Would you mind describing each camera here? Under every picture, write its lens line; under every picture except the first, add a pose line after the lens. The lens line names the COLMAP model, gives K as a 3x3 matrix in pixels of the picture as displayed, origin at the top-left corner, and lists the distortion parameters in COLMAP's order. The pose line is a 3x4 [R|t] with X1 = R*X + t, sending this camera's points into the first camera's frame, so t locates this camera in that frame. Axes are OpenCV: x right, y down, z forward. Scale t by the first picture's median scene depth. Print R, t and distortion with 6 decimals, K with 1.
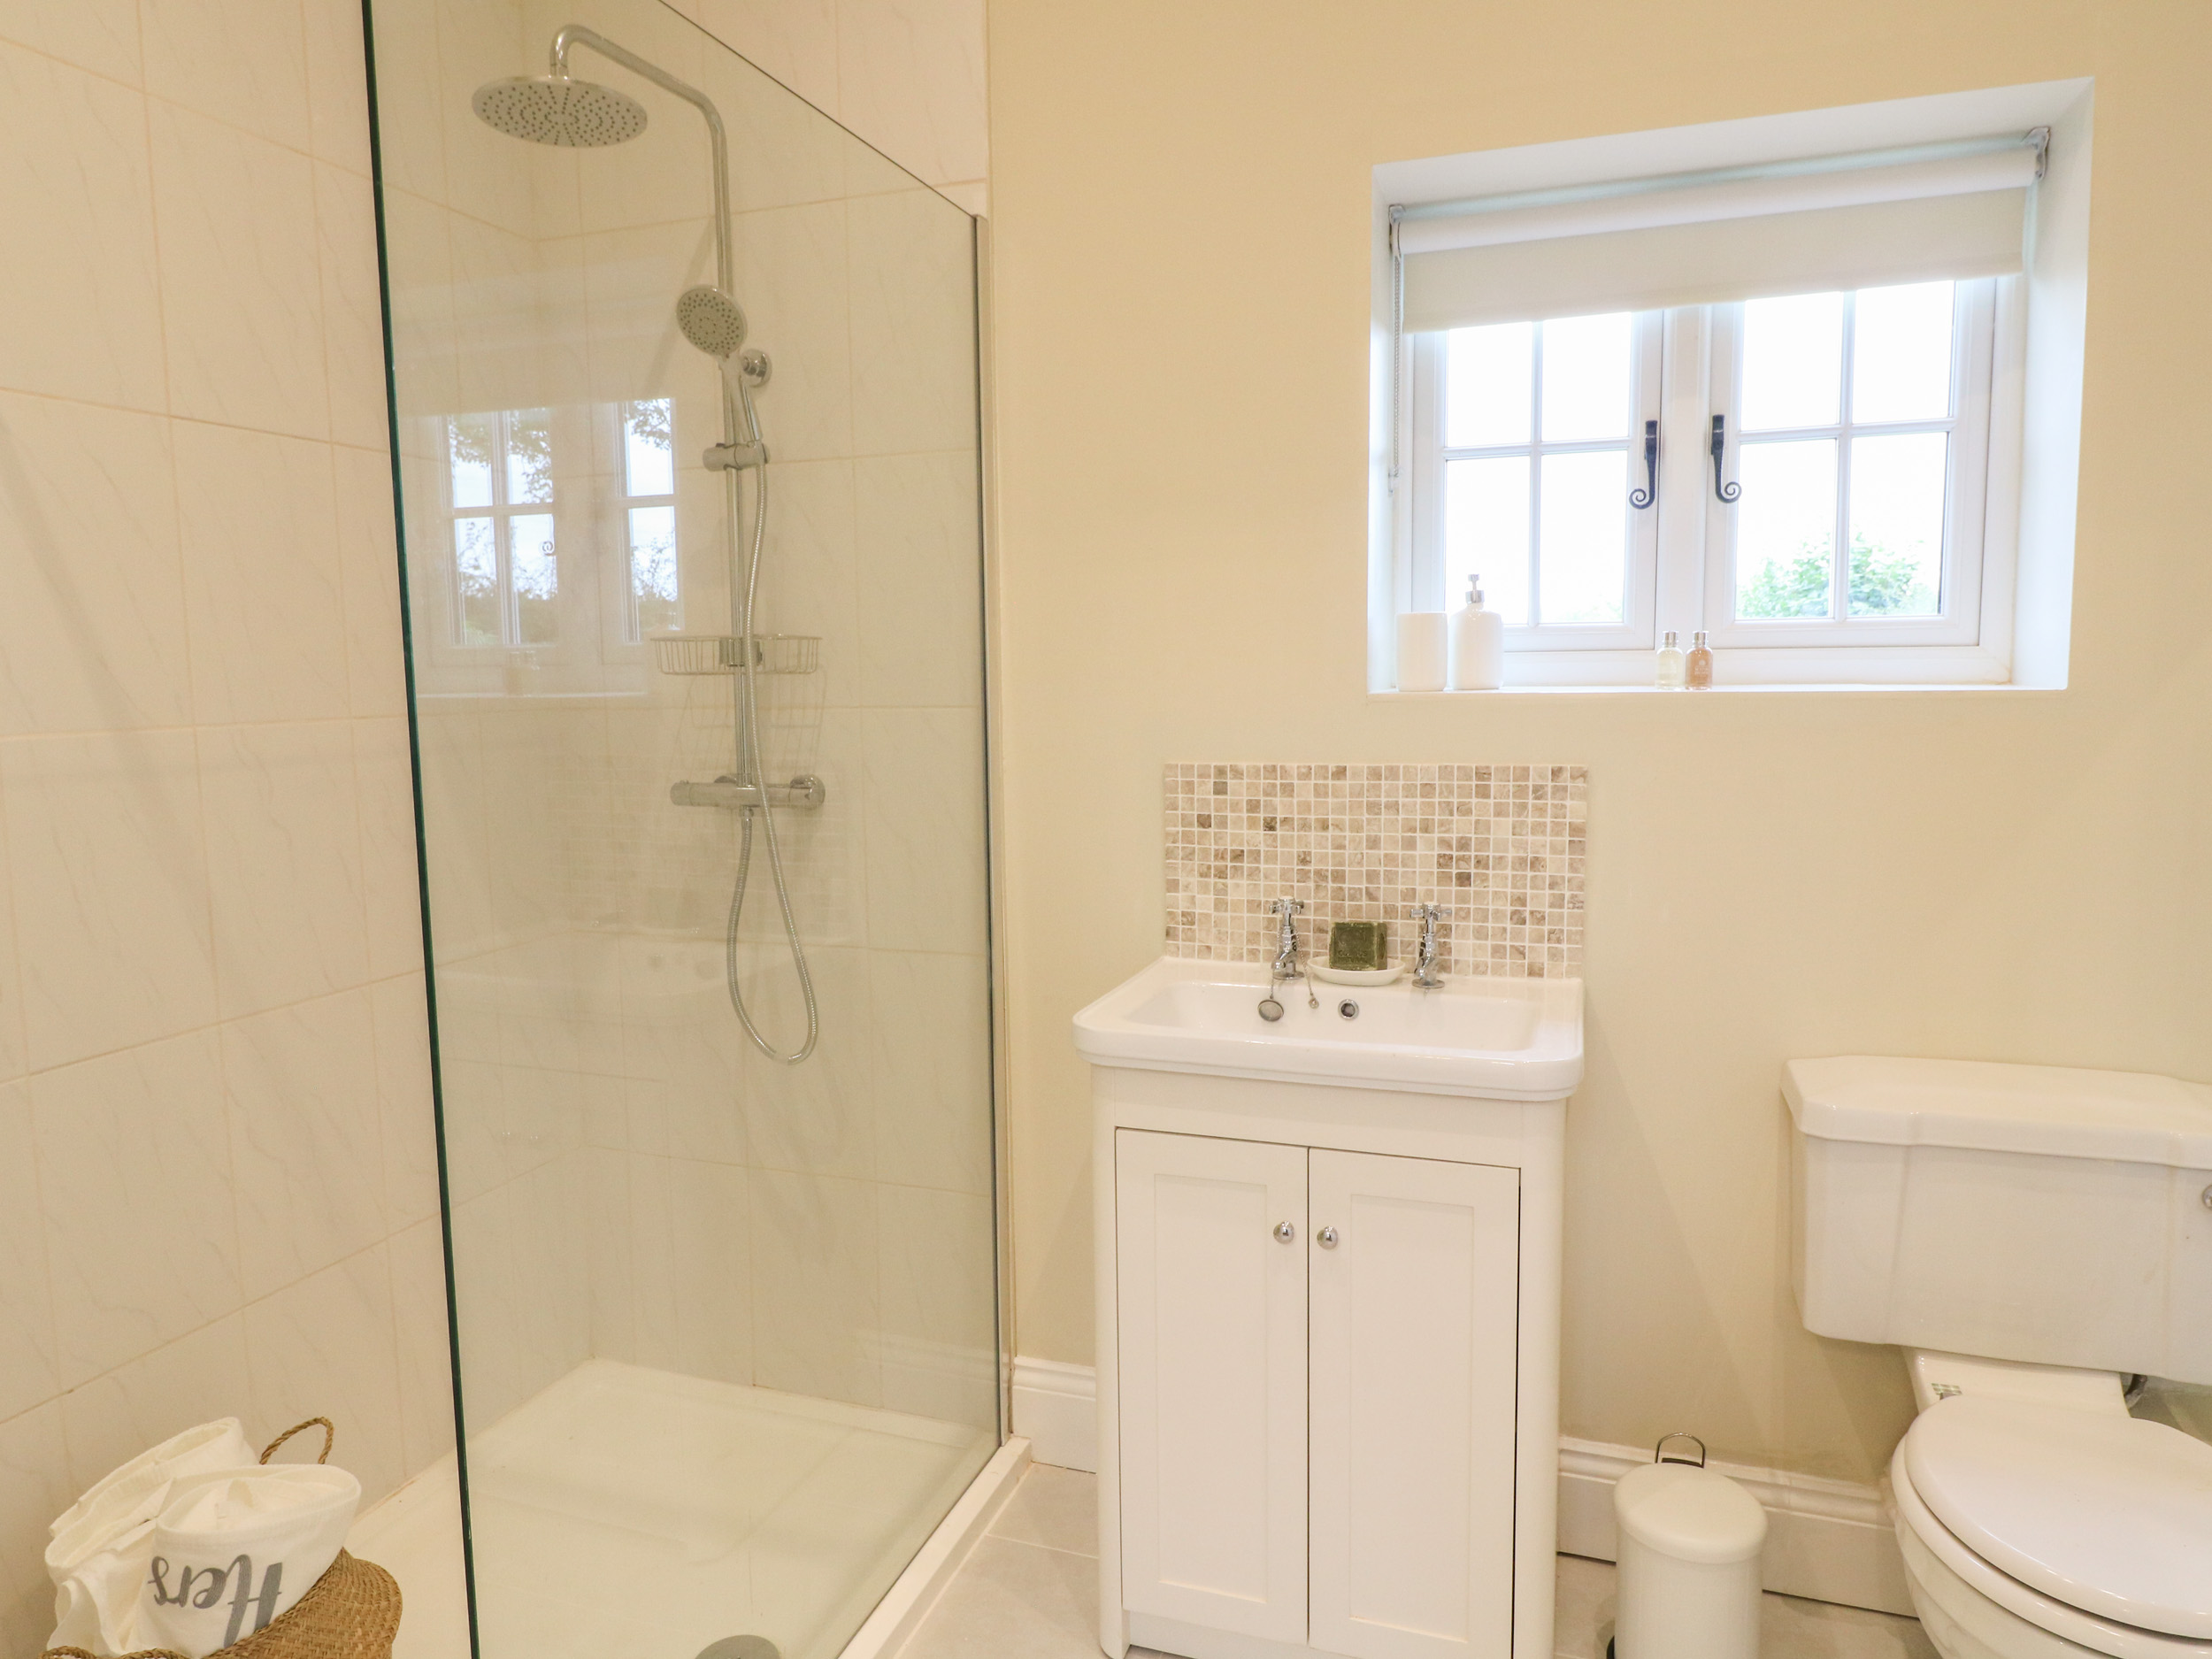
lens RADIAL K [[1438.8, 0, 1089.0], [0, 1438.8, 823.8], [0, 0, 1]] dist [0.028497, -0.040072]
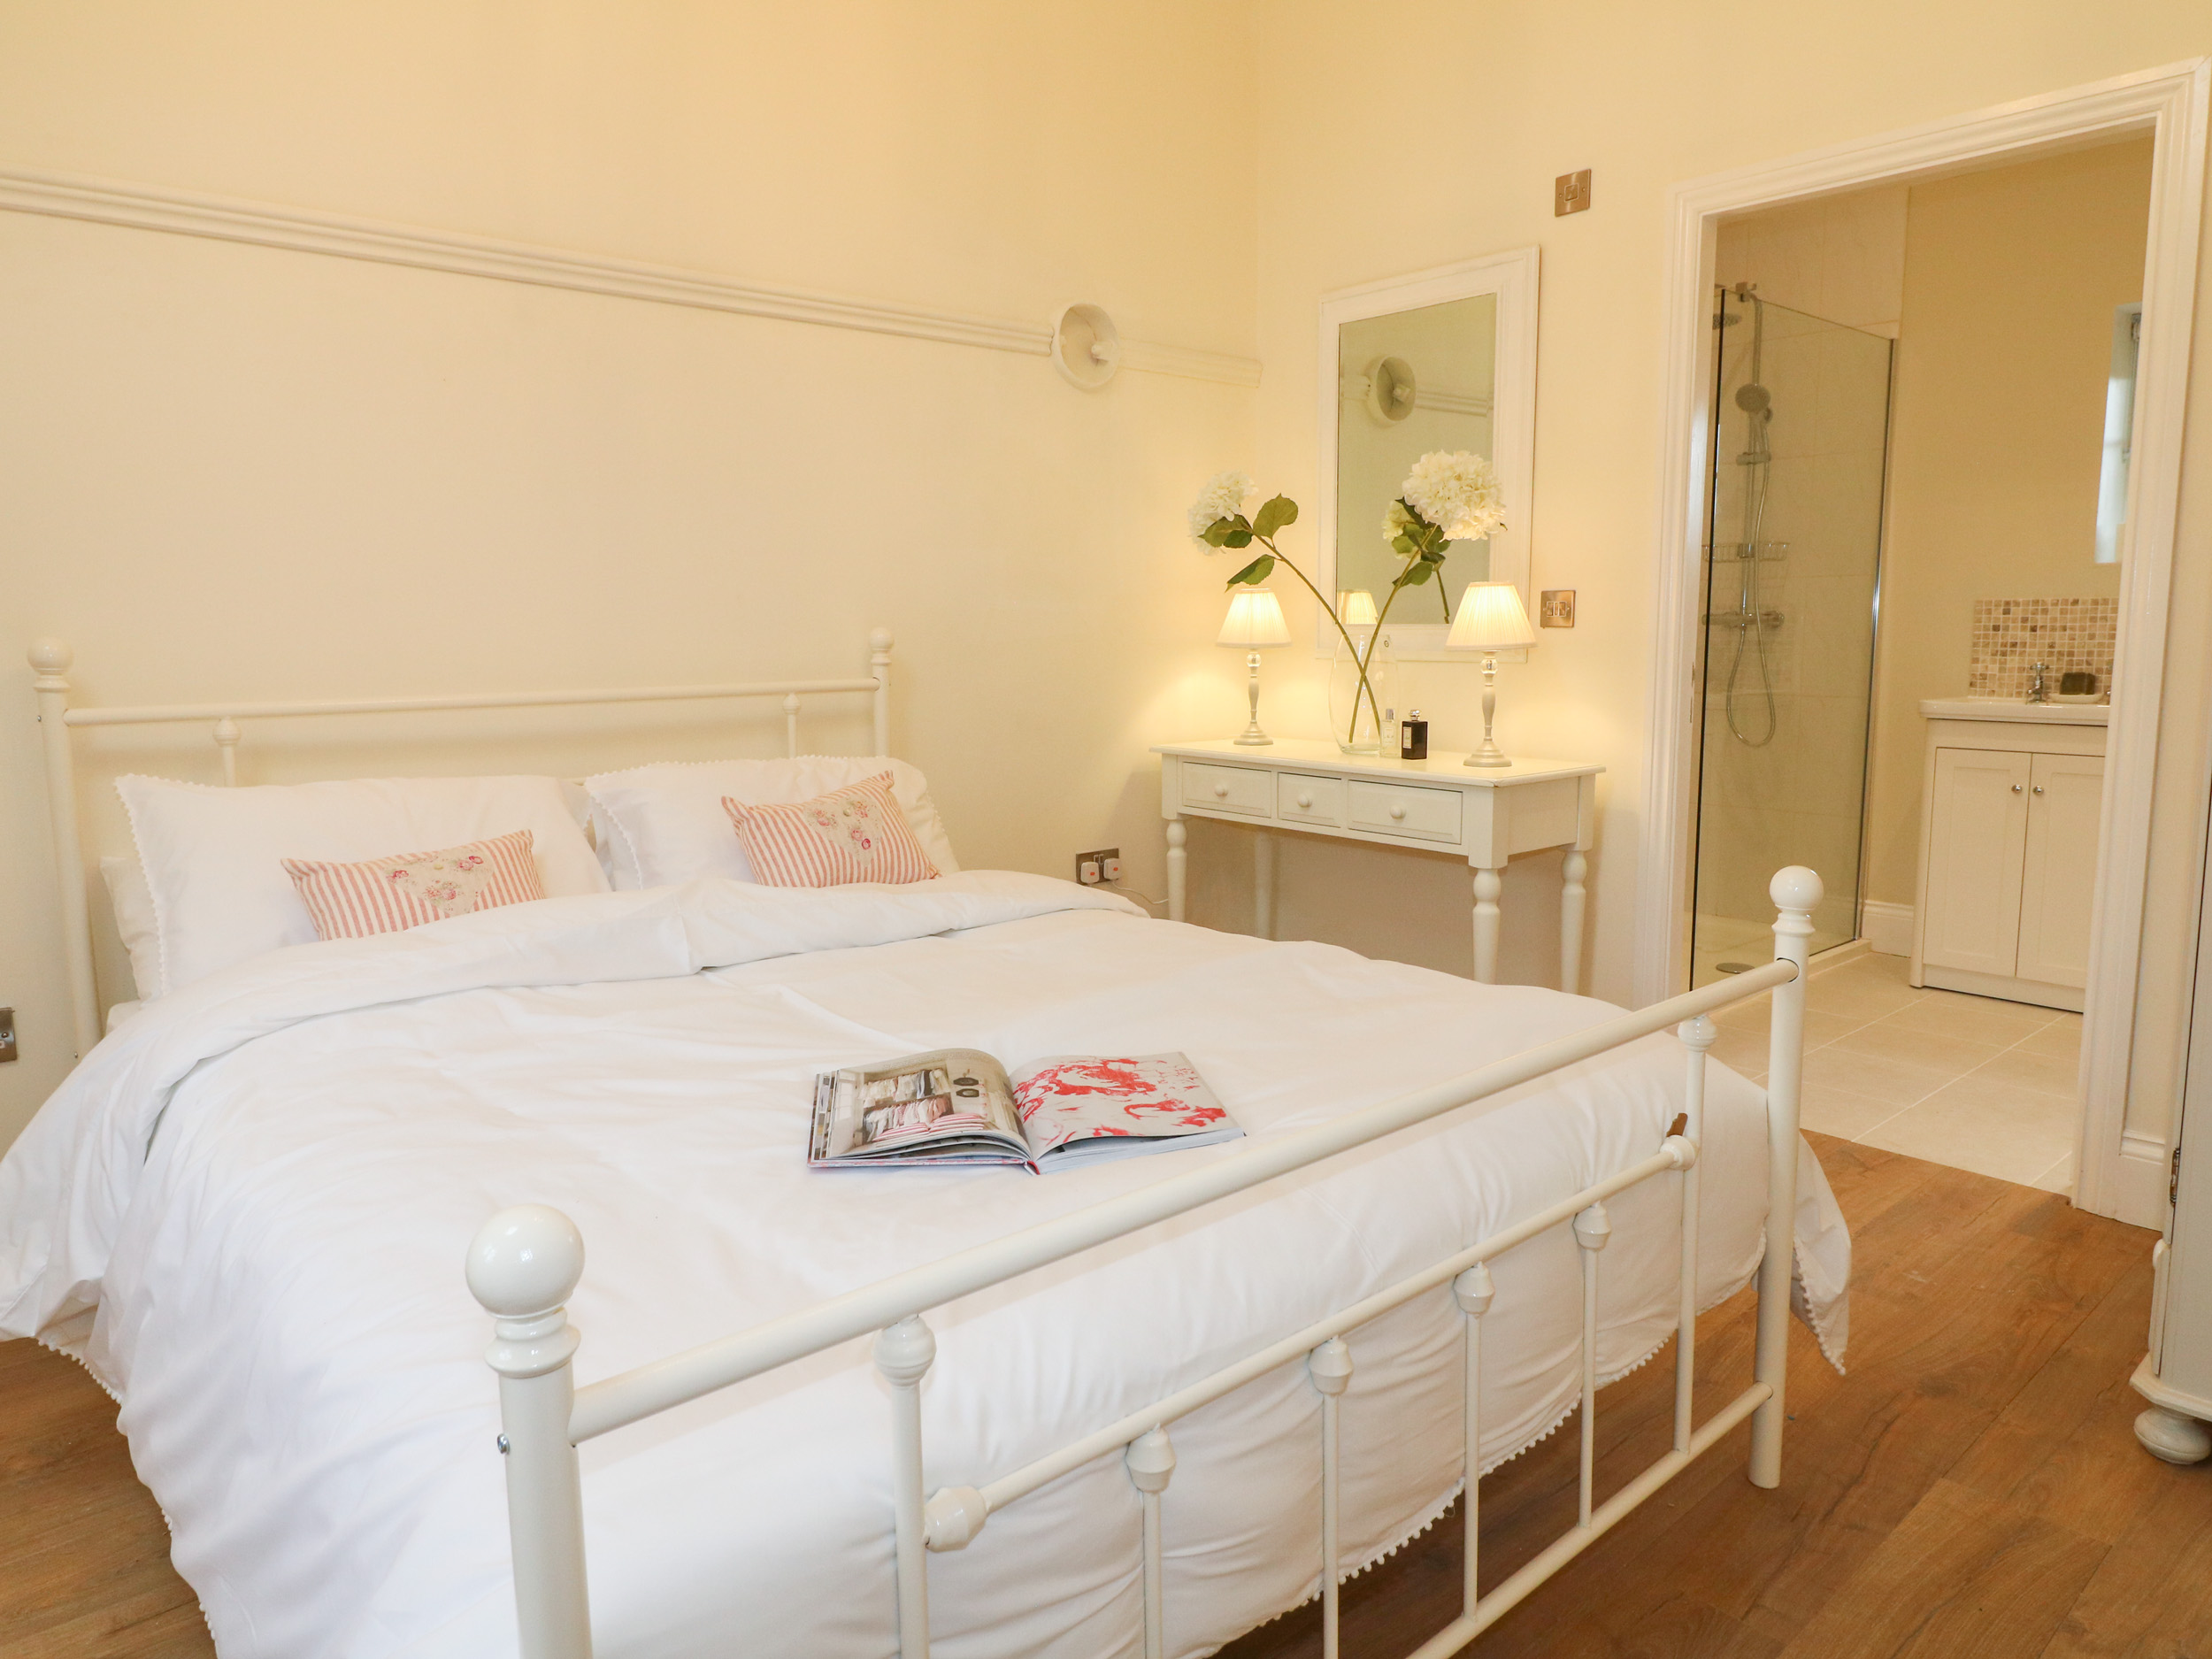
lens RADIAL K [[1438.8, 0, 1089.0], [0, 1438.8, 823.8], [0, 0, 1]] dist [0.028497, -0.040072]
pose [[0.873277, 0.069763, -0.482205, -0.035509], [-0.052288, 0.997399, 0.049604, 0.242306], [0.484411, -0.018105, 0.874653, -1.431034]]
